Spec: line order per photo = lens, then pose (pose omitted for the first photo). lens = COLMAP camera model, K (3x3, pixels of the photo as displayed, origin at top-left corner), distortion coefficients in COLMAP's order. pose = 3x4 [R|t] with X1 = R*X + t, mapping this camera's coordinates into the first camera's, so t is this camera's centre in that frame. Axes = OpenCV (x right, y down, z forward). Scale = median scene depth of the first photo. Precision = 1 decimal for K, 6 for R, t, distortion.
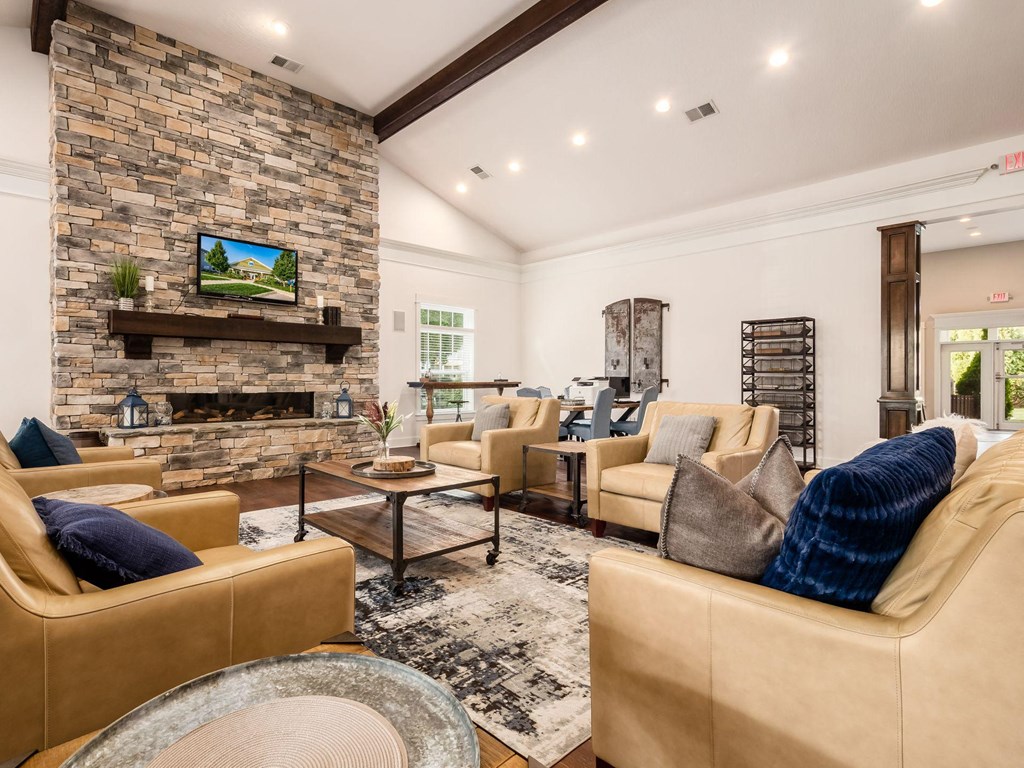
lens RADIAL K [[560.5, 0, 504.6], [0, 560.5, 379.2], [0, 0, 1]] dist [0.034326, -0.004699]
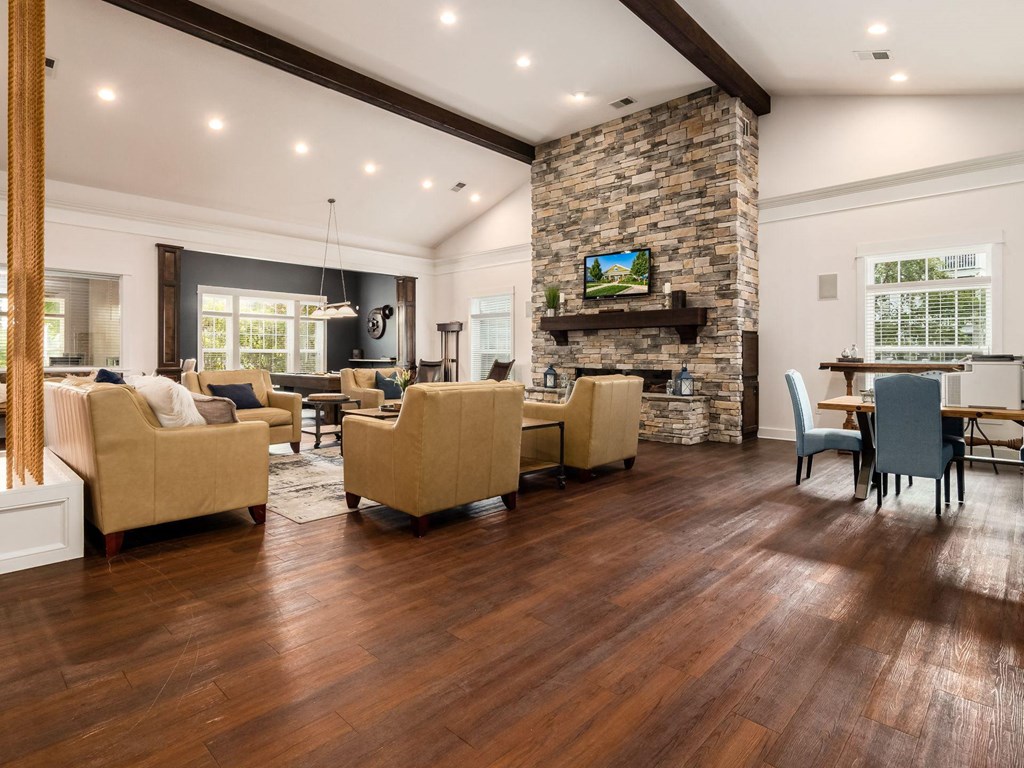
lens RADIAL K [[560.5, 0, 493.9], [0, 560.5, 359.0], [0, 0, 1]] dist [0.034326, -0.004699]
pose [[0.030831, 0.000164, -0.999525, 0.806765], [-0.004912, 0.999988, 0.000013, 0.002693], [0.999513, 0.004909, 0.030831, 0.665479]]
